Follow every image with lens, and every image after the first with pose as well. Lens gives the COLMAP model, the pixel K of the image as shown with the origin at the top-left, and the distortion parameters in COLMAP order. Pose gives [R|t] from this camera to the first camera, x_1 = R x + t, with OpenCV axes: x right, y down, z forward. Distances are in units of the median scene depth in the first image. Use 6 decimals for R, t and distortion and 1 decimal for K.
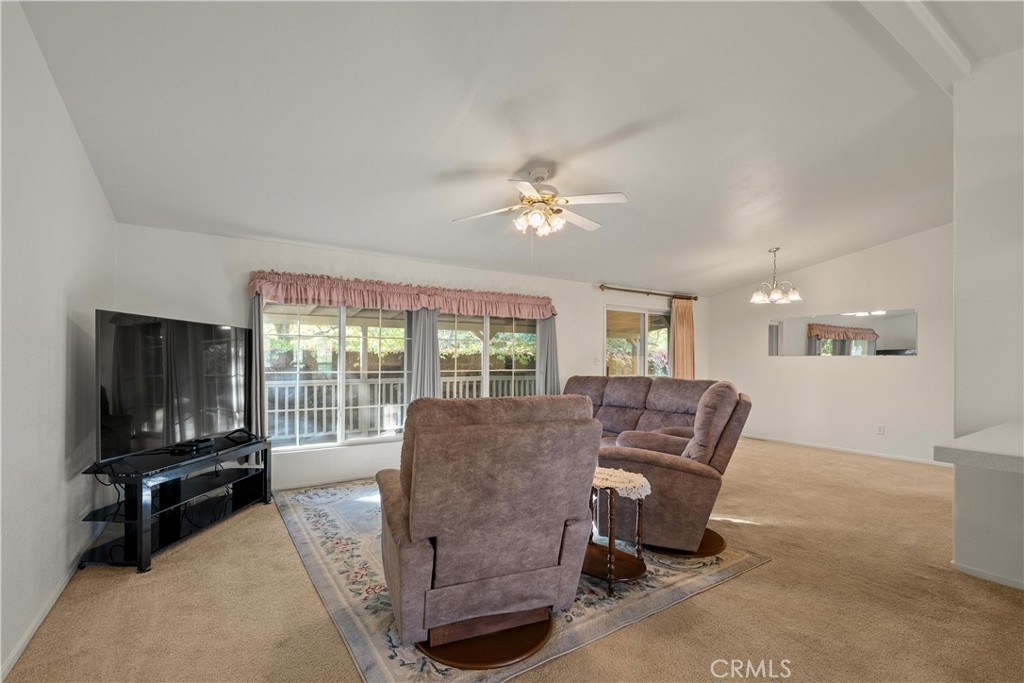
lens RADIAL K [[452.7, 0, 507.5], [0, 452.7, 351.8], [0, 0, 1]] dist [-0.011651, 0.000086]
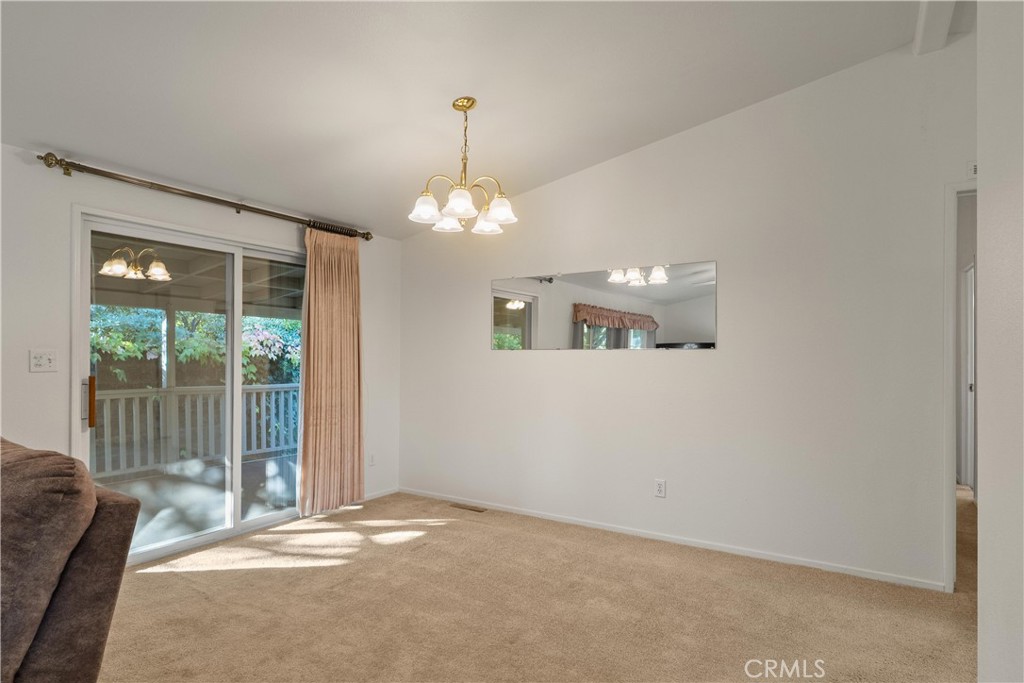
lens RADIAL K [[567.3, 0, 511.5], [0, 567.3, 346.5], [0, 0, 1]] dist [0.005859, 0.000291]
pose [[0.905940, 0.002847, 0.423396, 0.627182], [-0.003001, 0.999995, -0.000302, 0.011187], [-0.423395, -0.000997, 0.905945, 0.756734]]
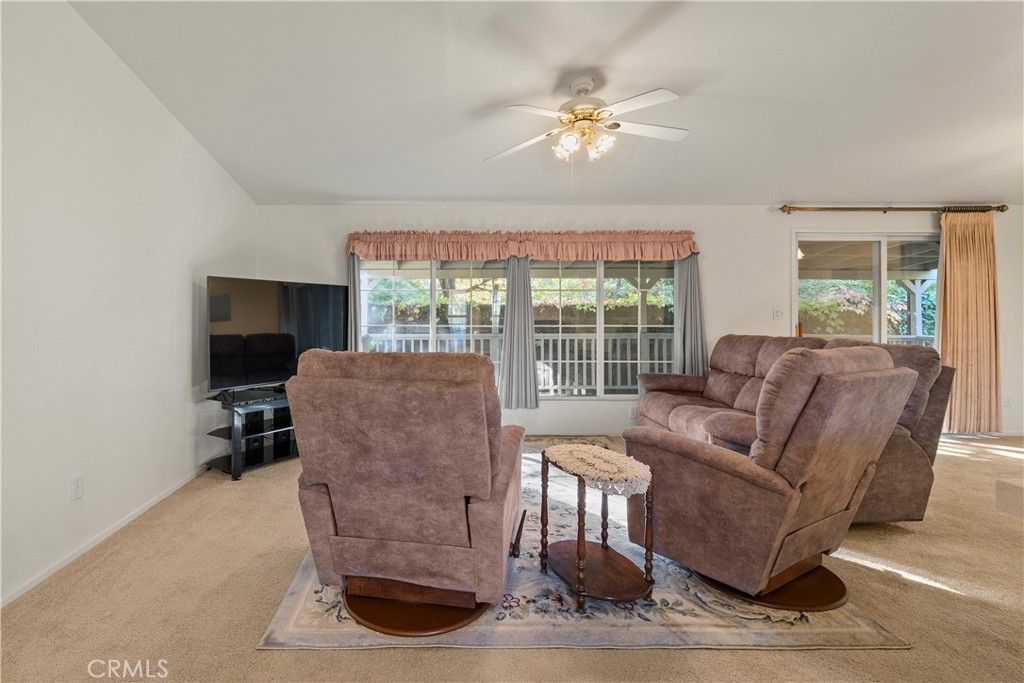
lens RADIAL K [[509.6, 0, 435.6], [0, 509.6, 307.2], [0, 0, 1]] dist [-0.006766, -0.000557]
pose [[0.835390, -0.008550, -0.549591, 0.337669], [0.011814, 0.999927, 0.002401, 0.002000], [0.549530, -0.008499, 0.835431, 0.080200]]
